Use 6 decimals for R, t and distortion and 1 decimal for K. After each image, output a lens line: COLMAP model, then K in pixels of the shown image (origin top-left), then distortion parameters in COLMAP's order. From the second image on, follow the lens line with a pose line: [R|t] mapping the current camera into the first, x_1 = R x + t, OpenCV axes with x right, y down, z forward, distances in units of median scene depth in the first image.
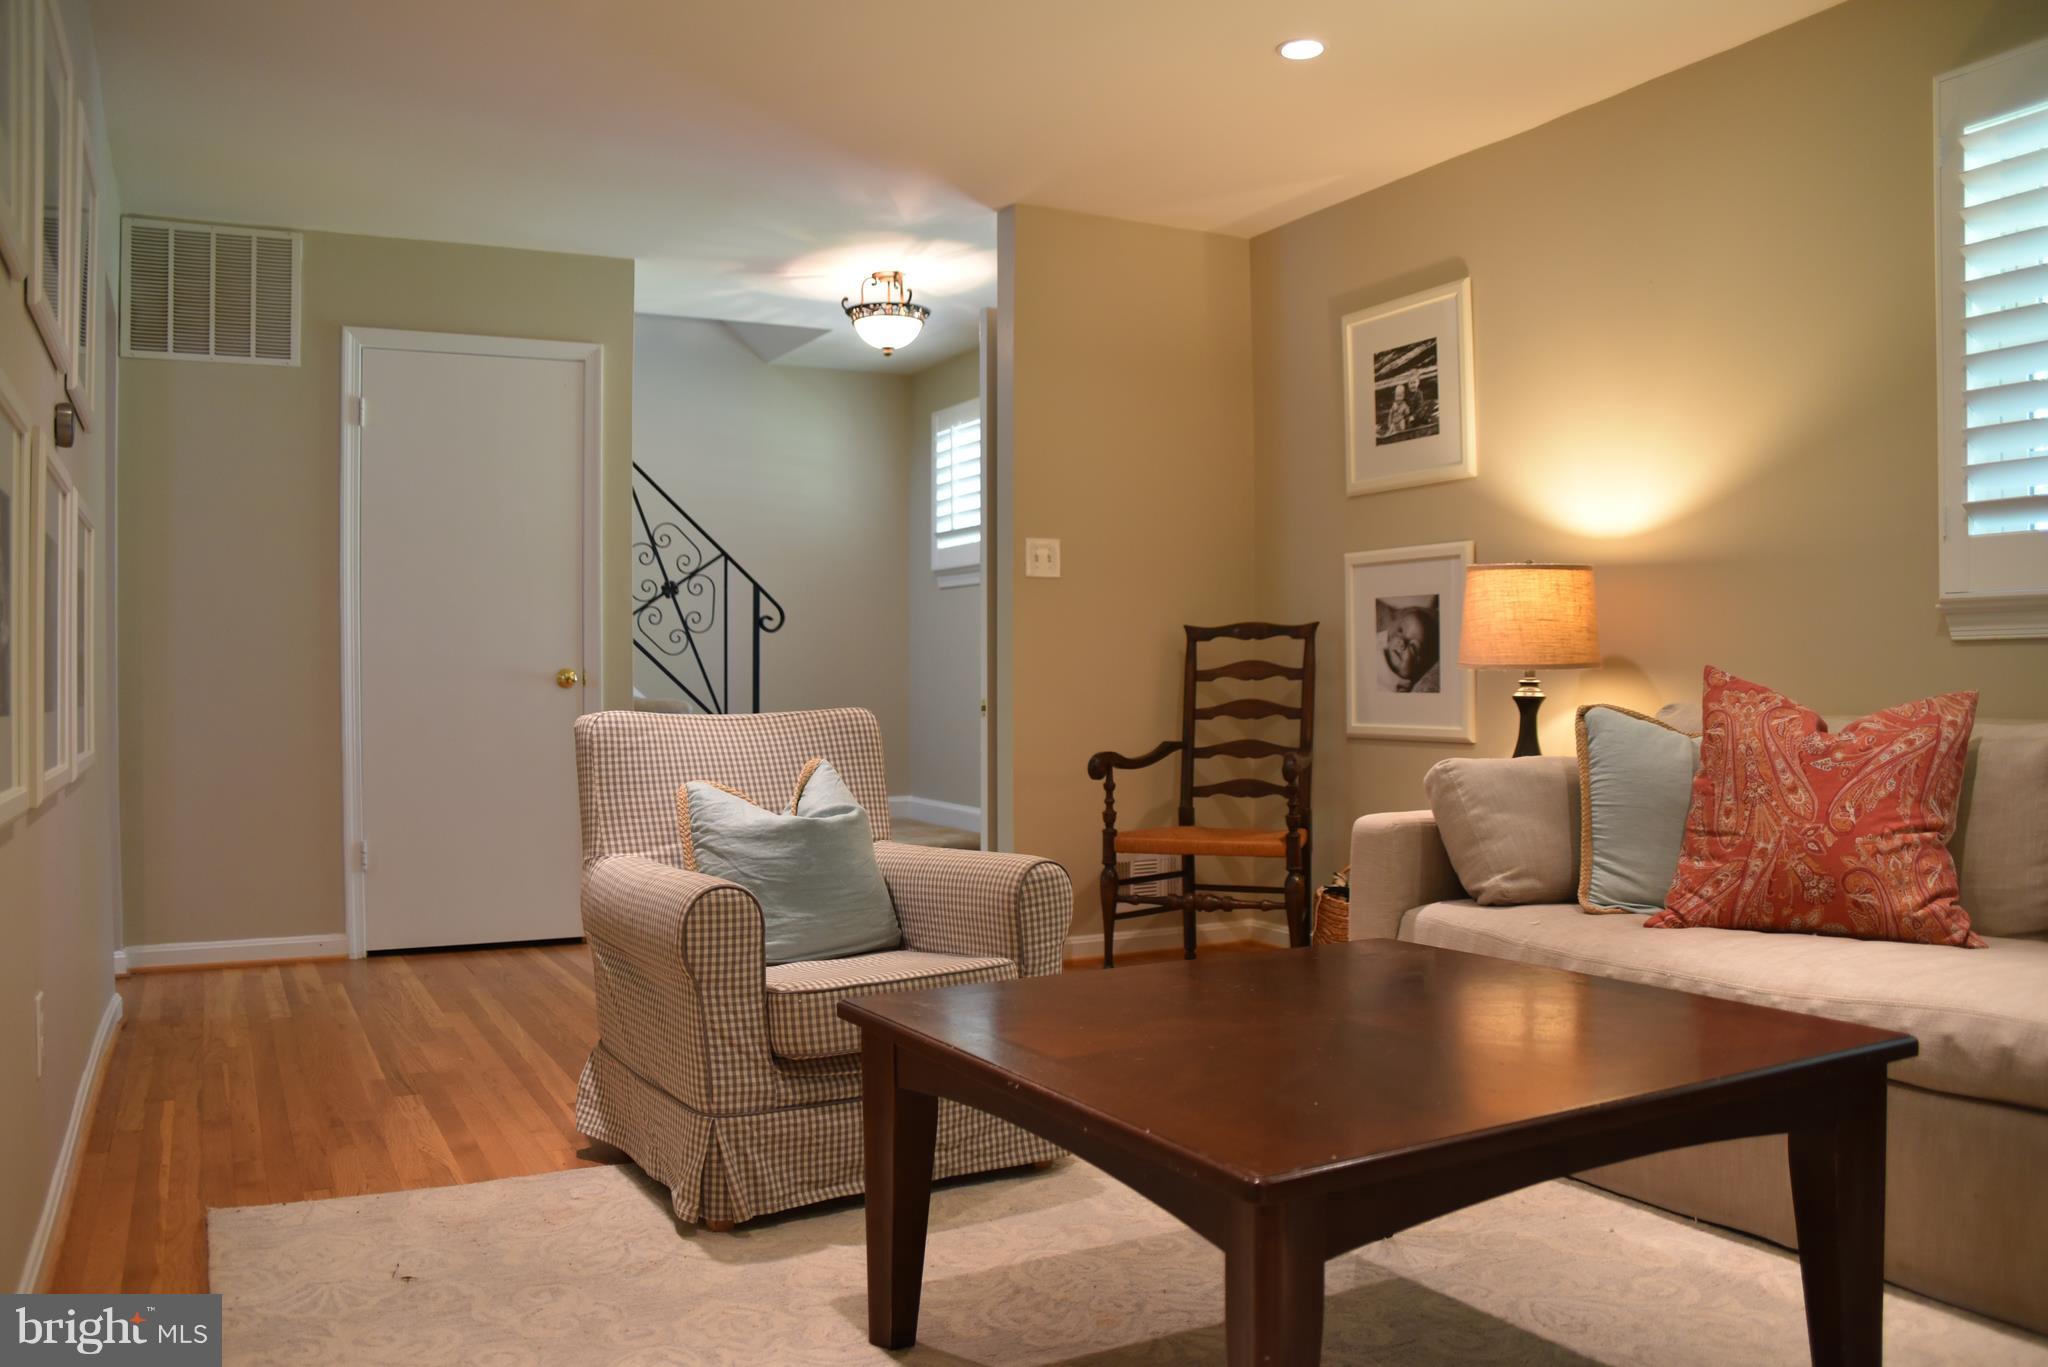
lens RADIAL K [[1667.8, 0, 1014.2], [0, 1667.8, 702.6], [0, 0, 1]] dist [-0.185174, 0.154184]
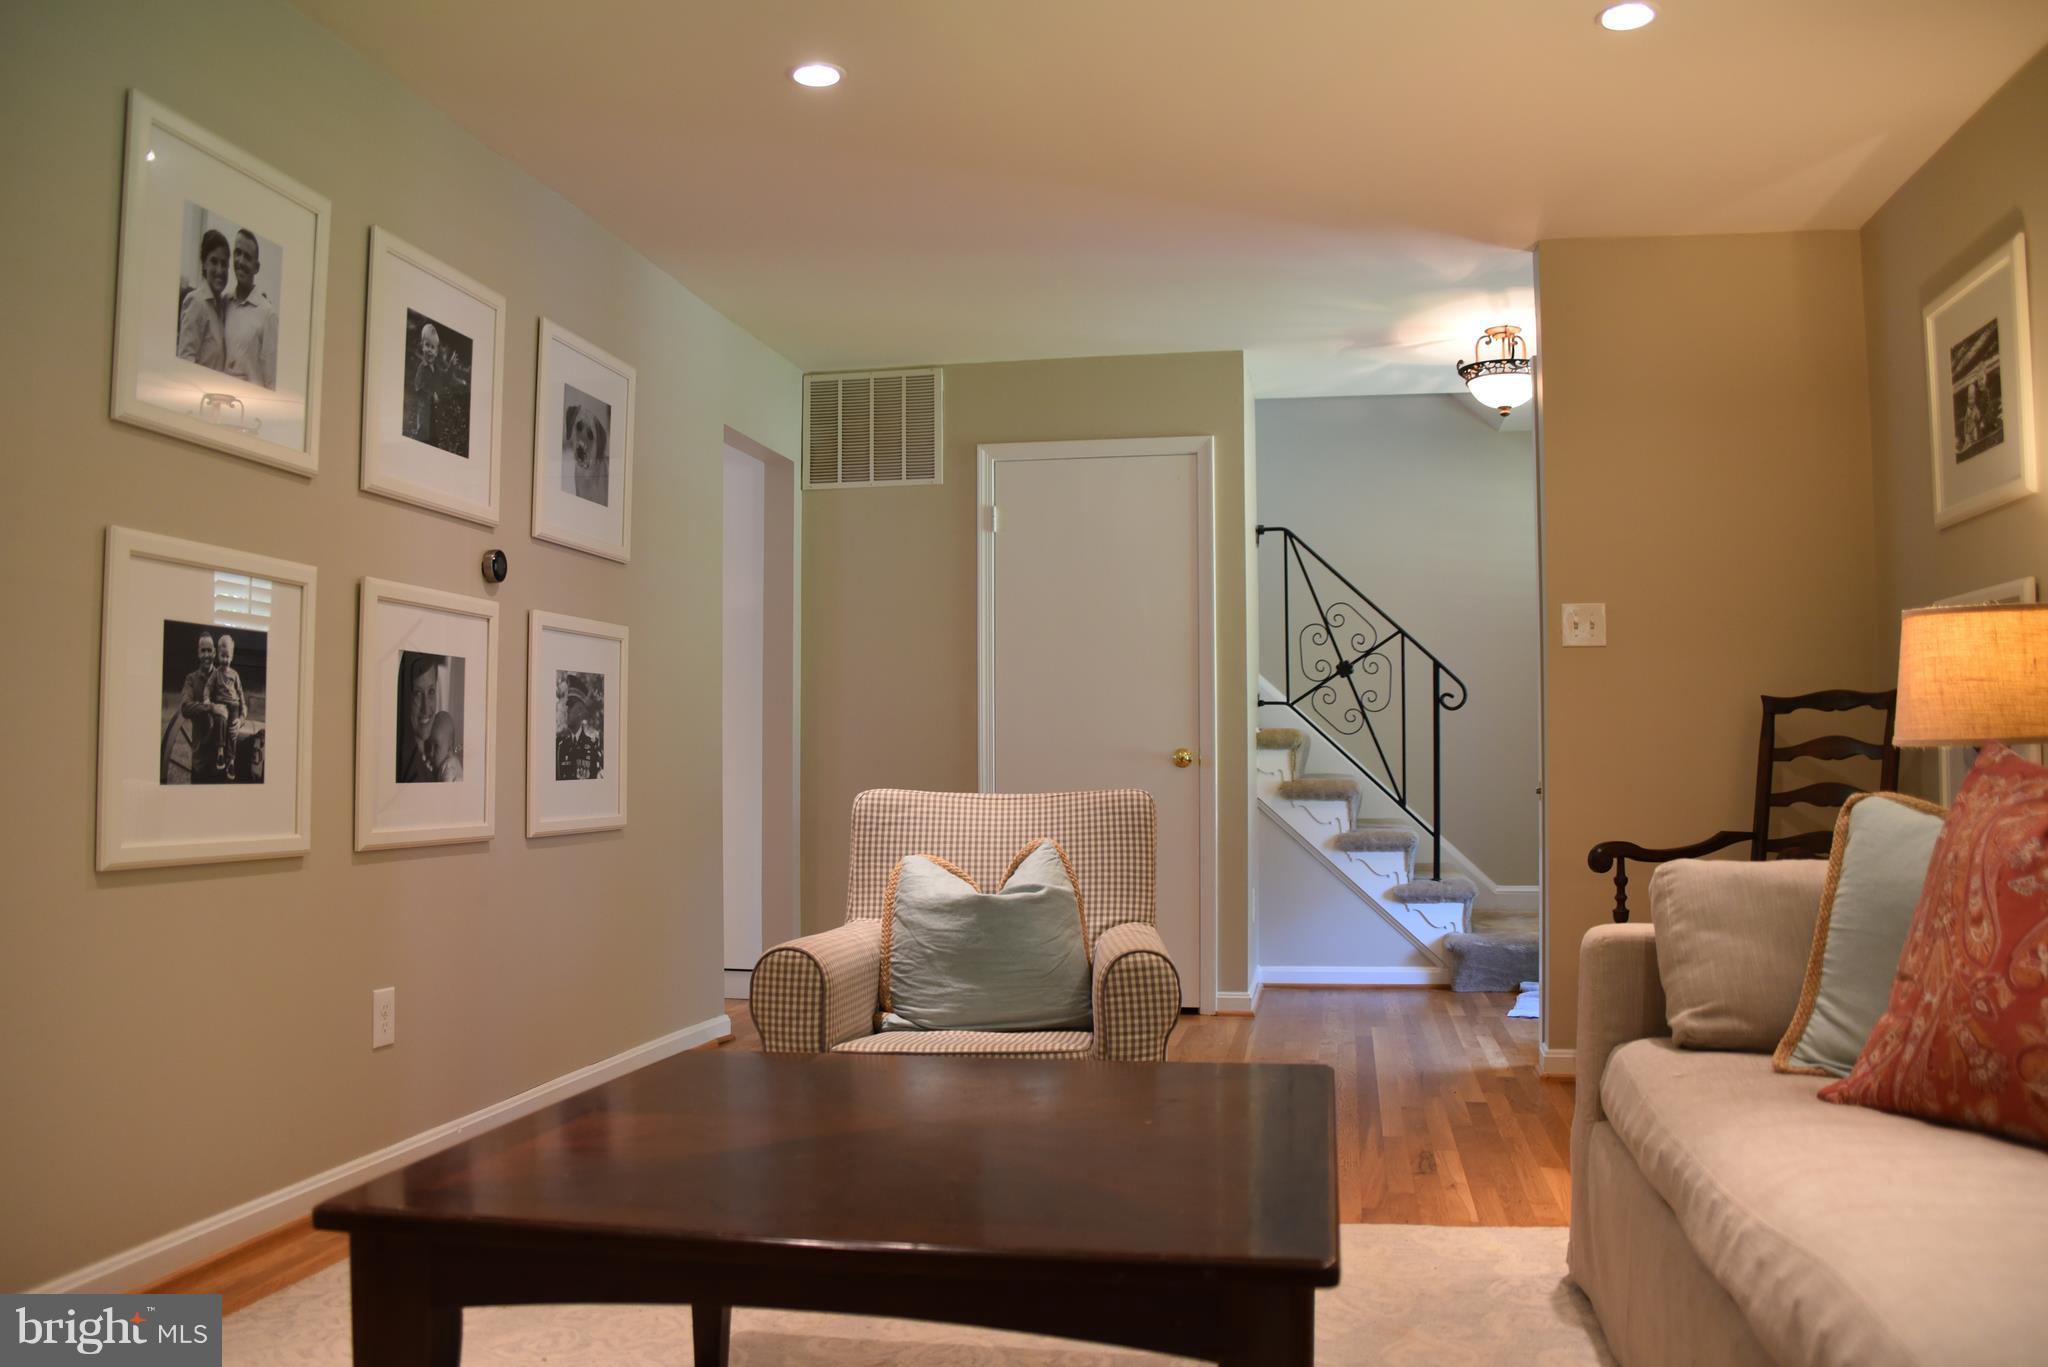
lens RADIAL K [[1667.8, 0, 1014.2], [0, 1667.8, 702.6], [0, 0, 1]] dist [-0.185174, 0.154184]
pose [[0.780701, -0.019748, -0.624593, 0.365923], [-0.009614, 0.999003, -0.043603, -0.003321], [0.624831, 0.040046, 0.779732, 0.131833]]
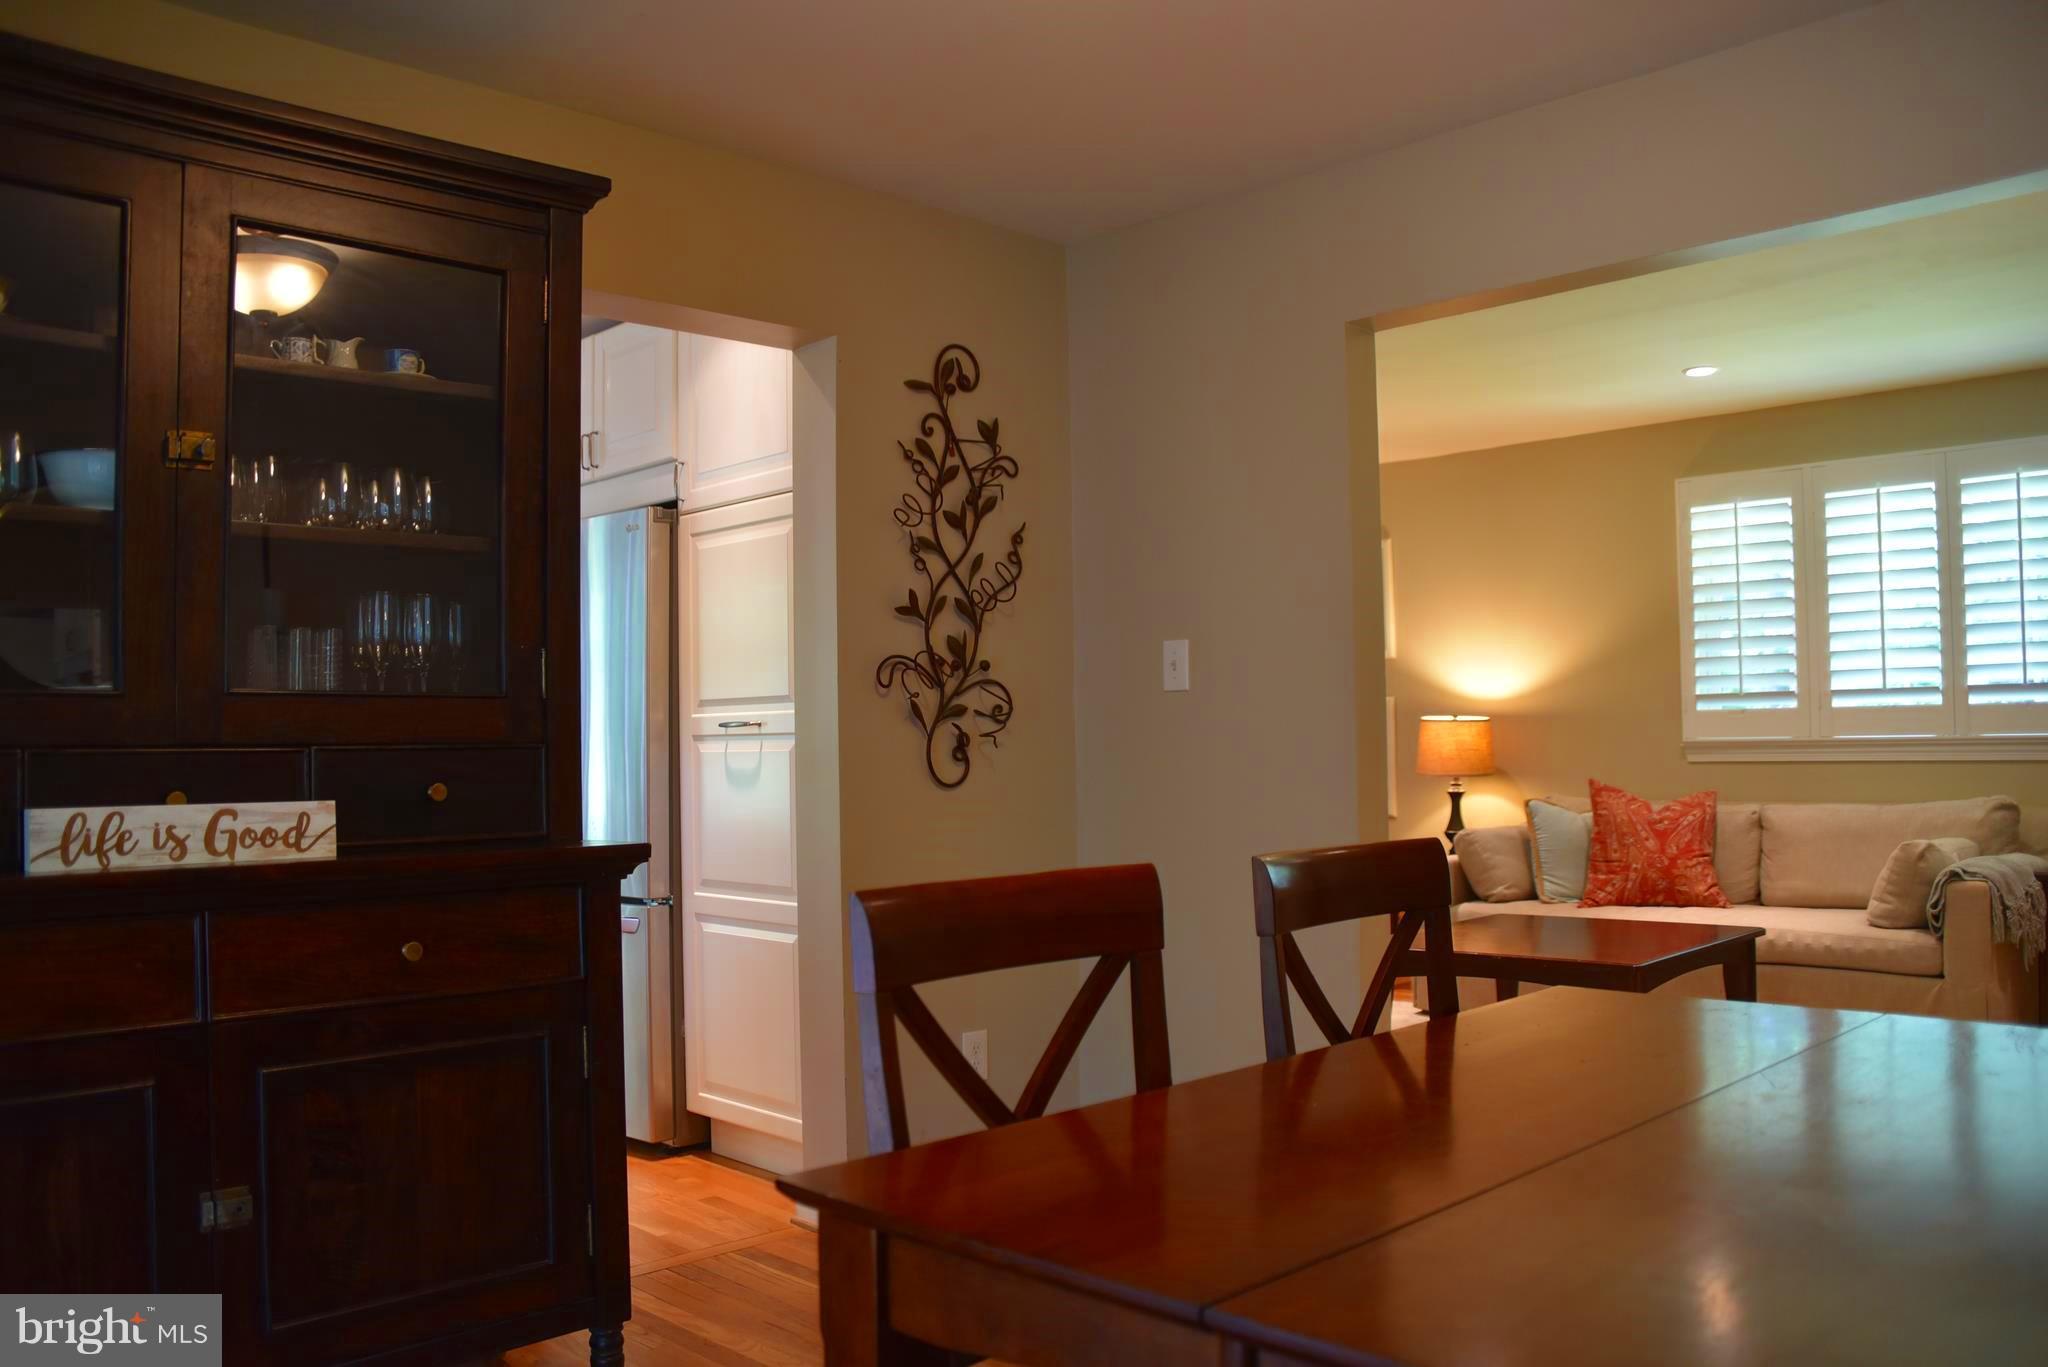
lens RADIAL K [[1667.8, 0, 1014.2], [0, 1667.8, 702.6], [0, 0, 1]] dist [-0.185174, 0.154184]
pose [[0.958020, -0.003222, 0.286684, -0.581541], [0.013703, 0.999309, -0.034563, -0.039631], [-0.286375, 0.037041, 0.957401, -0.514207]]
